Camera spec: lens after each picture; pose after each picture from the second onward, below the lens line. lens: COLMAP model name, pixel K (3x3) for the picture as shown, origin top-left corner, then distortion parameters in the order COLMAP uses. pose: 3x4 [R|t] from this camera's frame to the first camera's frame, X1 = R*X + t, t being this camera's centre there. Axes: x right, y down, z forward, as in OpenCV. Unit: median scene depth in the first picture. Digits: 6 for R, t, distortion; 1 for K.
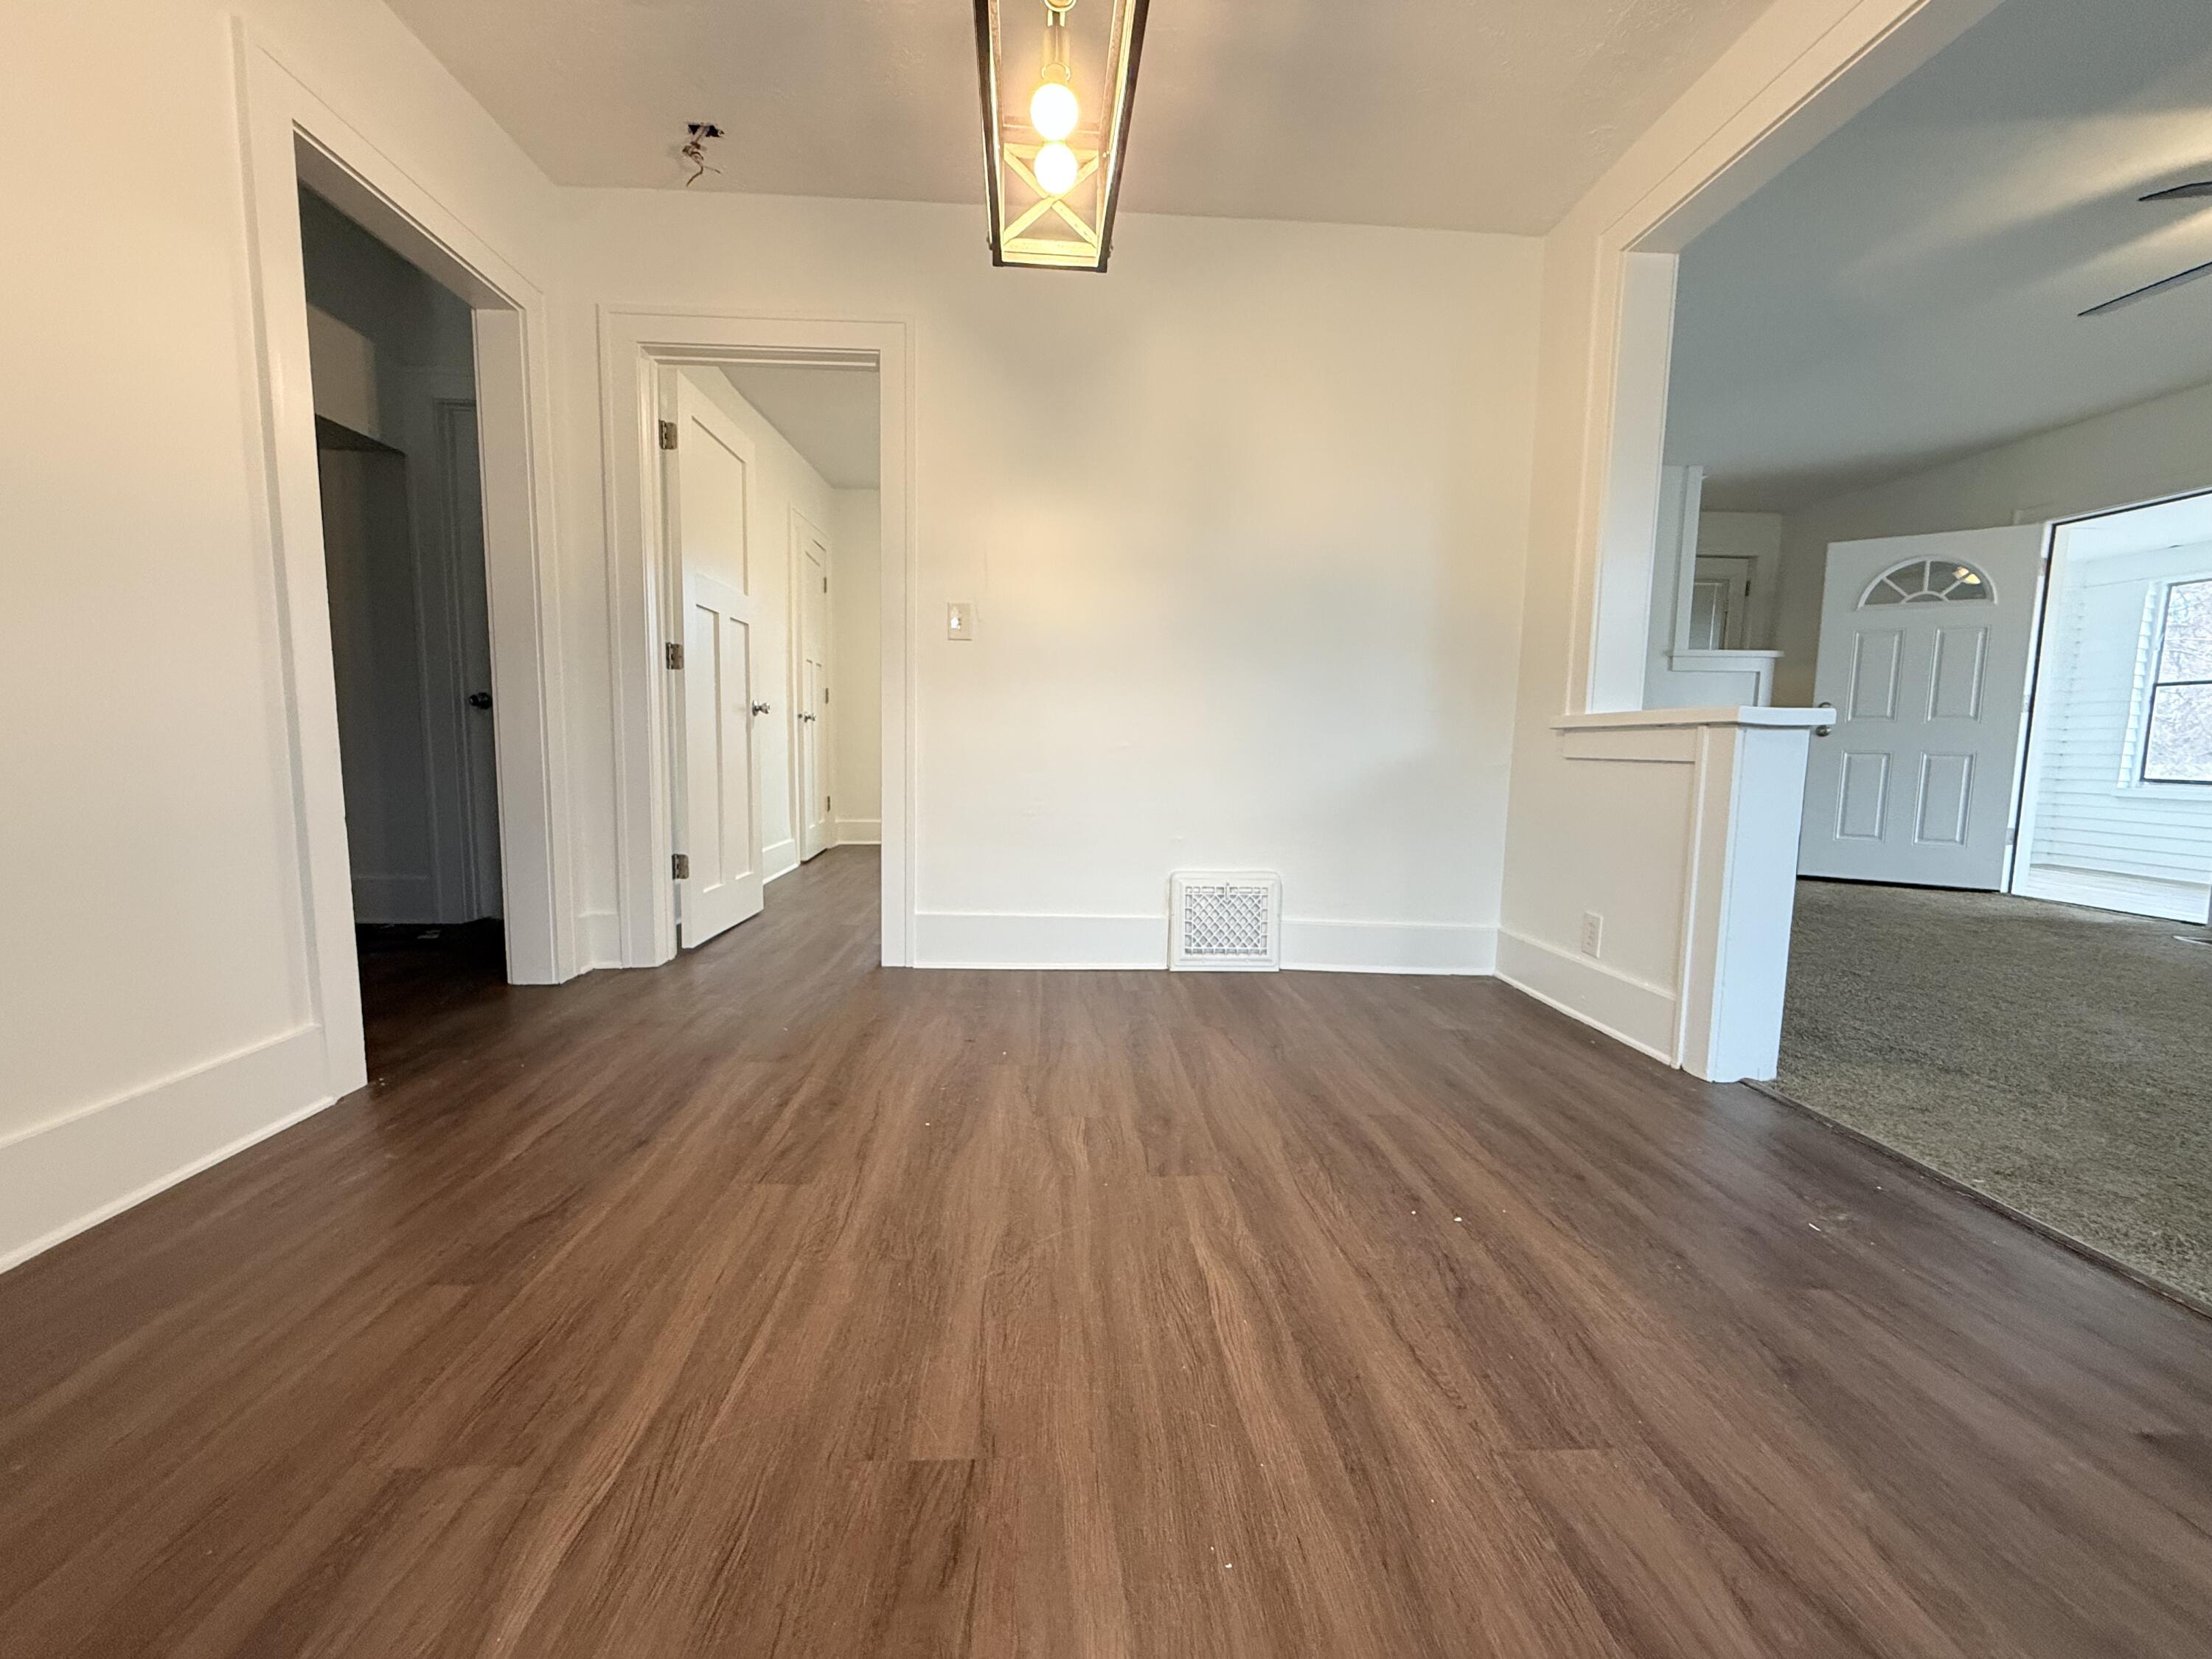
lens RADIAL K [[885.2, 0, 1103.7], [0, 885.2, 827.4], [0, 0, 1]] dist [0.002098, -0.000062]
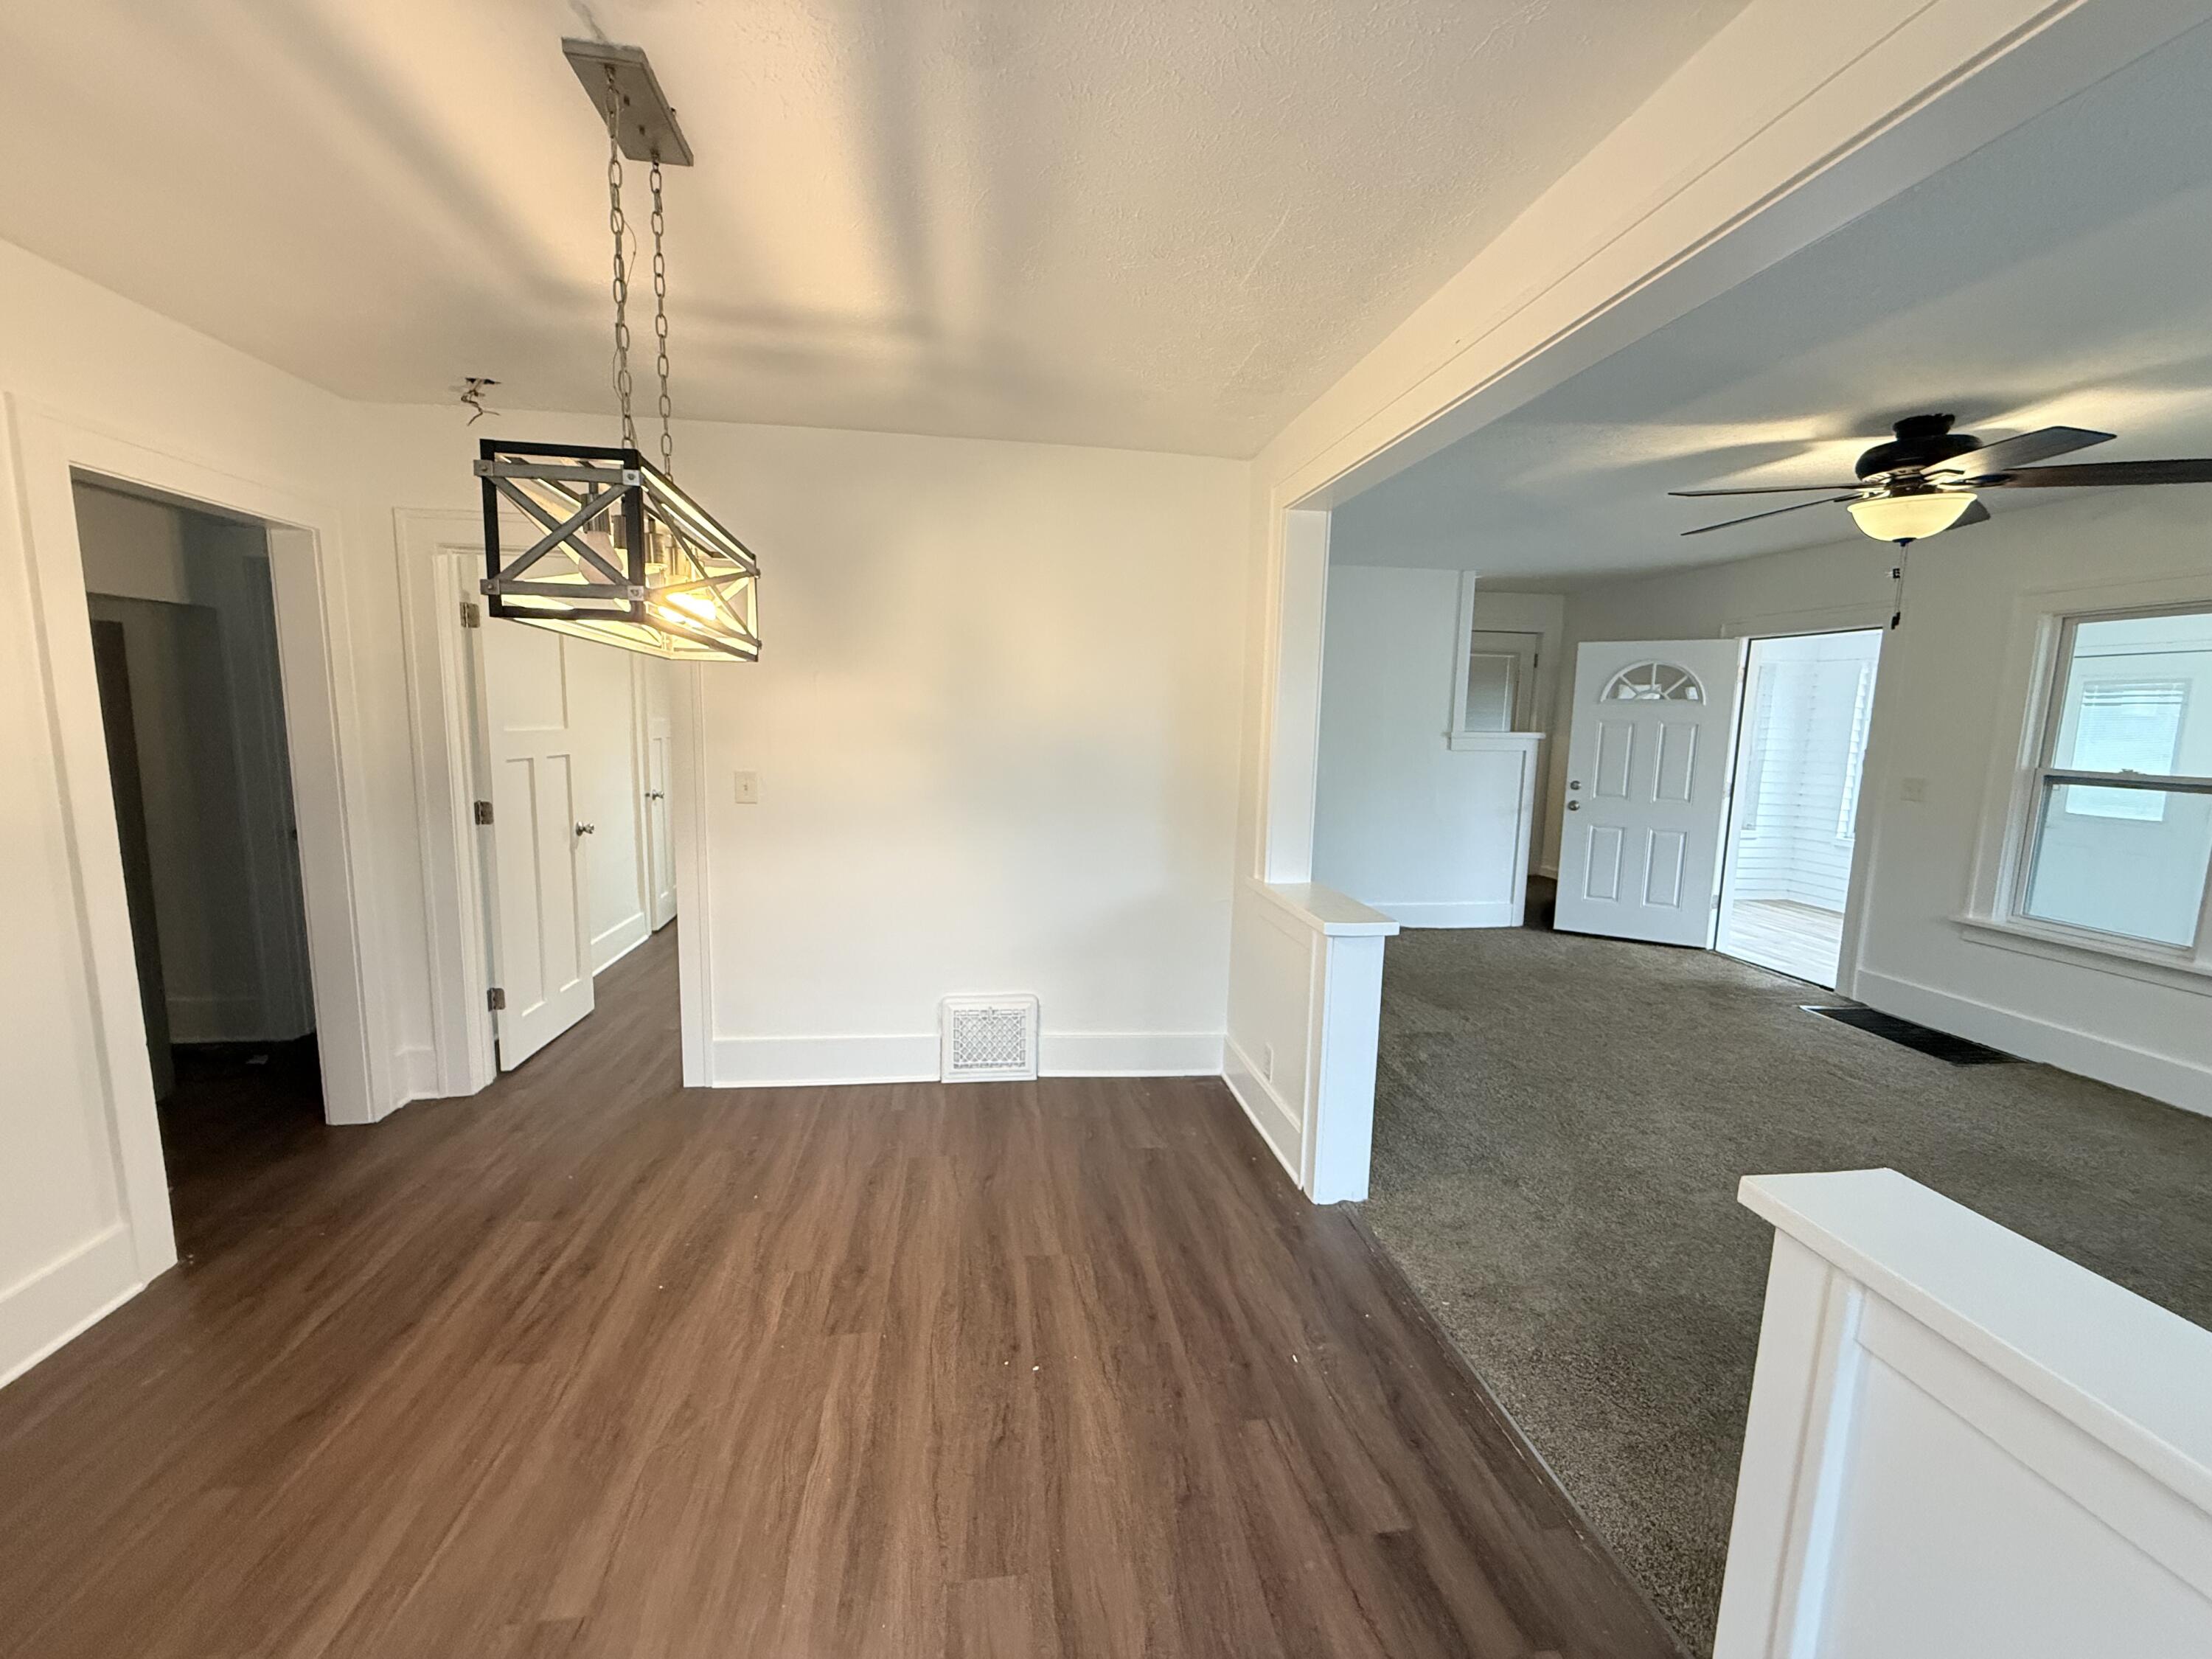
lens RADIAL K [[885.2, 0, 1103.7], [0, 885.2, 827.4], [0, 0, 1]] dist [0.002098, -0.000062]
pose [[0.996726, -0.006394, 0.080597, 0.262091], [0.003714, 0.999436, 0.033367, -0.281779], [-0.080765, -0.032958, 0.996188, -0.217183]]
